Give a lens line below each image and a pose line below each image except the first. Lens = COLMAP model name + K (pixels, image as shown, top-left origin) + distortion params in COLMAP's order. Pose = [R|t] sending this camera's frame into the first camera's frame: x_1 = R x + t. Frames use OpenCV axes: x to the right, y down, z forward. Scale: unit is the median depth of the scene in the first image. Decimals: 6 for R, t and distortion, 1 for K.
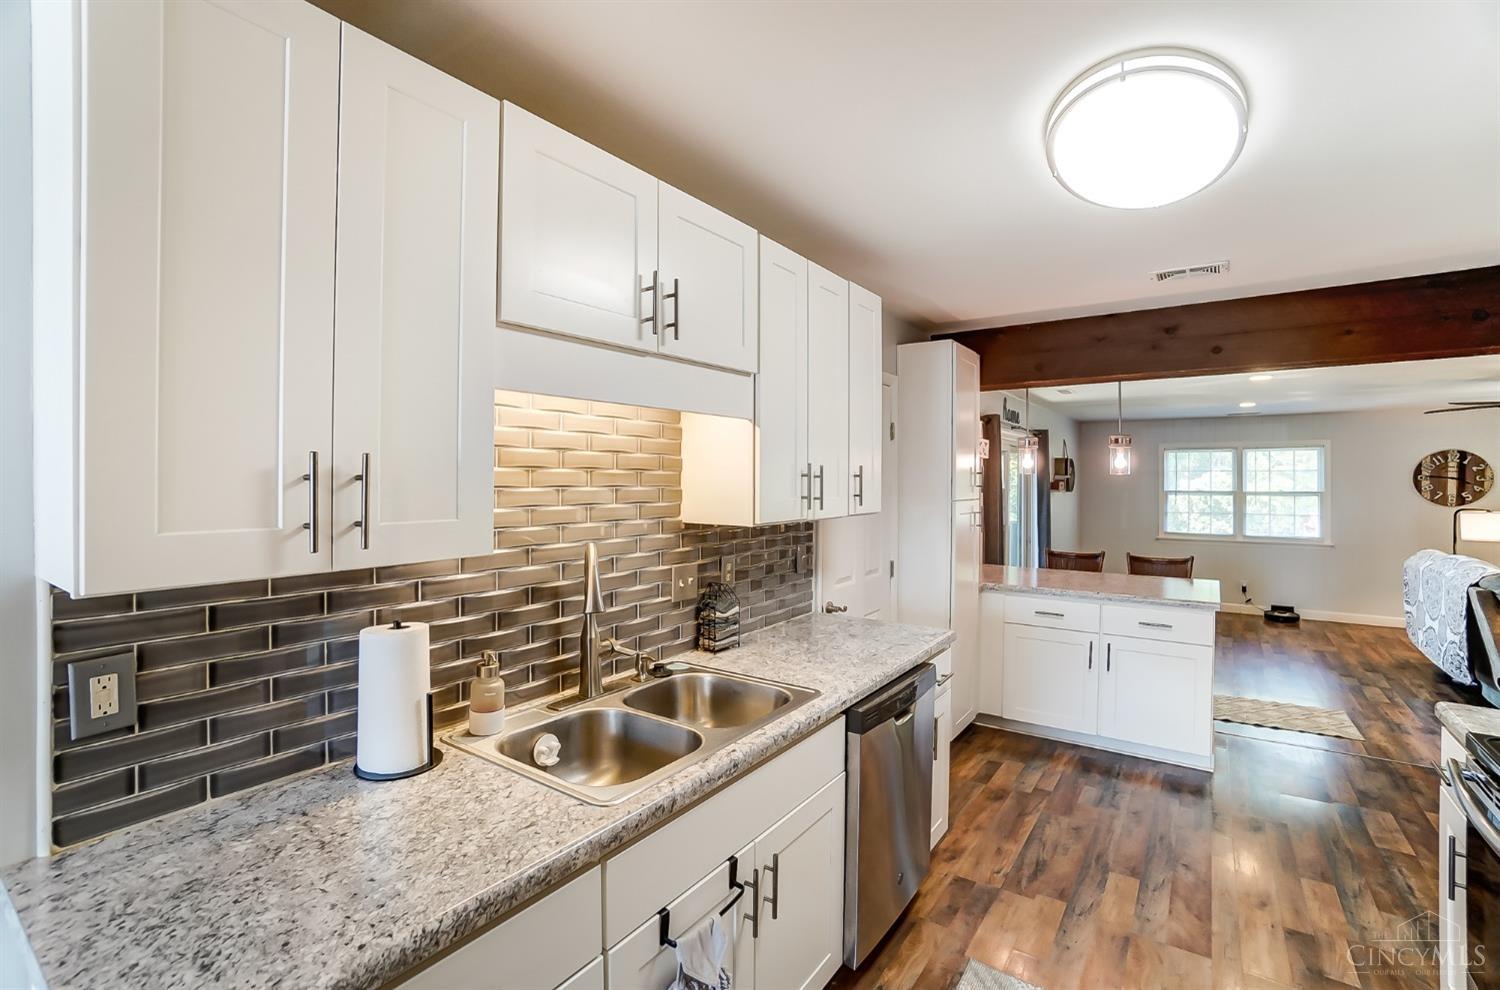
lens RADIAL K [[673.6, 0, 745.5], [0, 673.6, 479.9], [0, 0, 1]] dist [-0.061525, 0.021884]
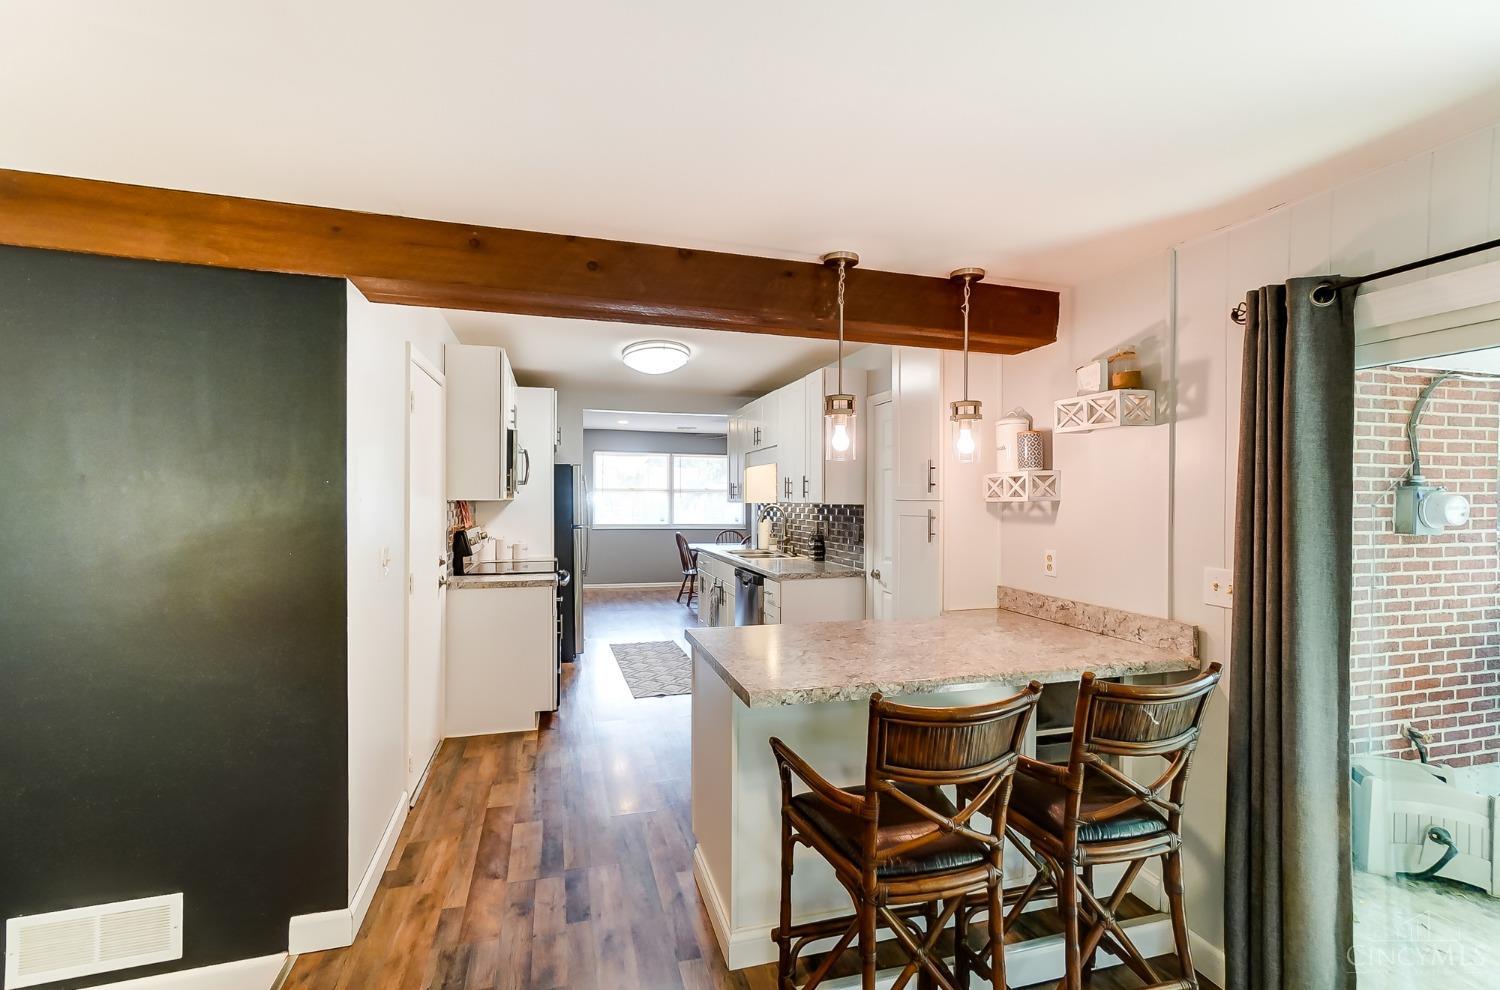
lens RADIAL K [[653.0, 0, 744.2], [0, 653.0, 506.2], [0, 0, 1]] dist [0.000518, 0.000249]
pose [[-0.624533, 0.002525, -0.780994, 0.754672], [-0.008122, 0.999920, 0.009728, 0.019733], [0.780956, 0.012419, -0.624462, 0.900928]]
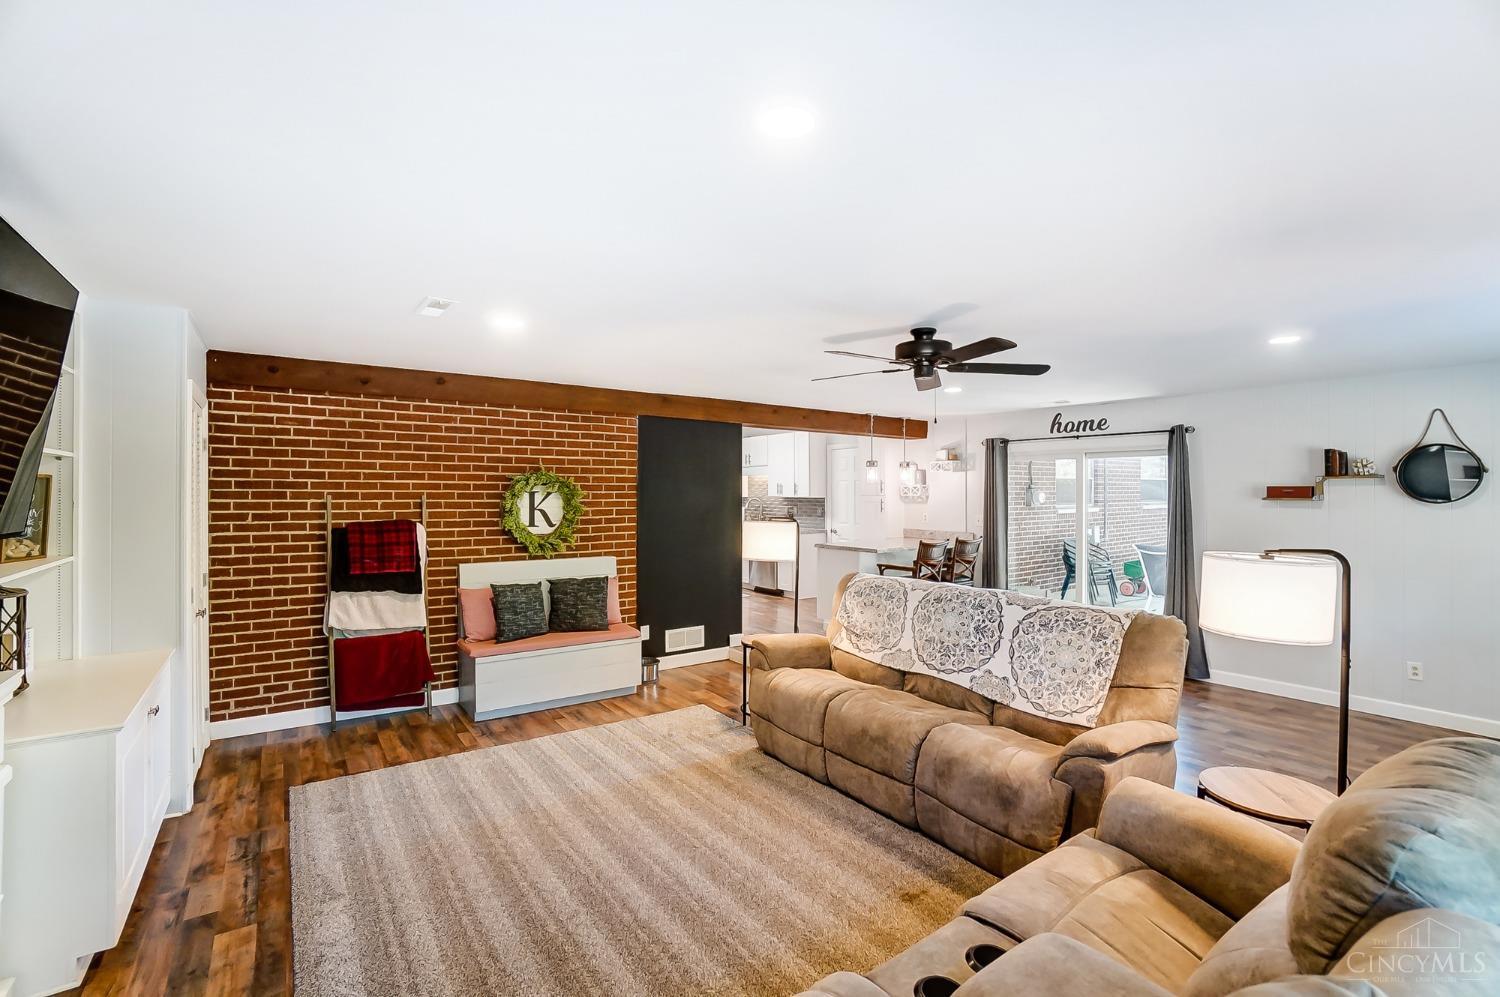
lens RADIAL K [[663.7, 0, 748.9], [0, 663.7, 496.5], [0, 0, 1]] dist [-0.062874, 0.021496]
pose [[-0.321583, 0.002975, -0.946877, 1.646005], [-0.002820, 0.999988, 0.004099, 0.016127], [0.946877, 0.003988, -0.321570, 0.868968]]
